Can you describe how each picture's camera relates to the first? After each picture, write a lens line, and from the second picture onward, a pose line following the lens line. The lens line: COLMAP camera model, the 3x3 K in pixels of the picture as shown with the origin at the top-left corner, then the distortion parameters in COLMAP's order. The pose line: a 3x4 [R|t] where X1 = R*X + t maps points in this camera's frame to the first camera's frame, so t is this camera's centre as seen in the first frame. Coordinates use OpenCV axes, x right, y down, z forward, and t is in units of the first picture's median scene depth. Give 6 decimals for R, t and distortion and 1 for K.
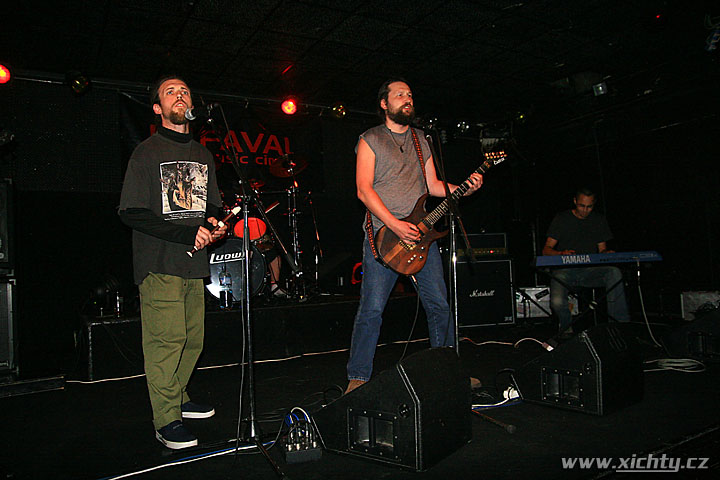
lens RADIAL K [[575.3, 0, 359.8], [0, 575.3, 250.1], [0, 0, 1]] dist [-0.143260, 0.189499]
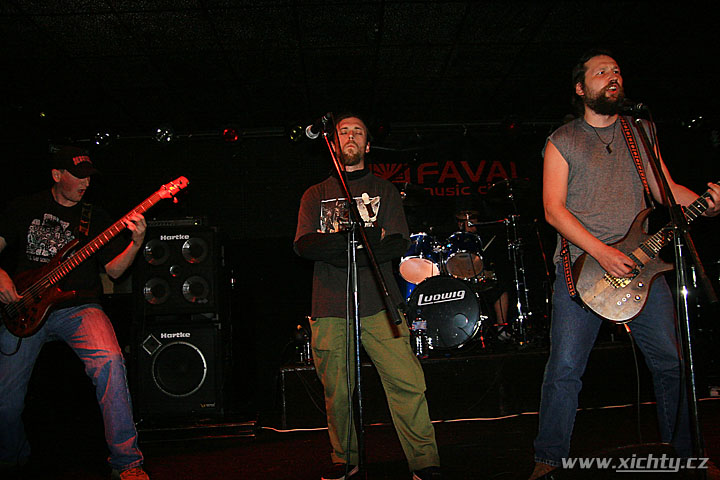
lens RADIAL K [[575.3, 0, 359.8], [0, 575.3, 250.1], [0, 0, 1]] dist [-0.143260, 0.189499]
pose [[0.892545, -0.053751, -0.447743, 0.103434], [0.022054, 0.996886, -0.075710, 0.004902], [0.450418, 0.057700, 0.890951, 0.223134]]
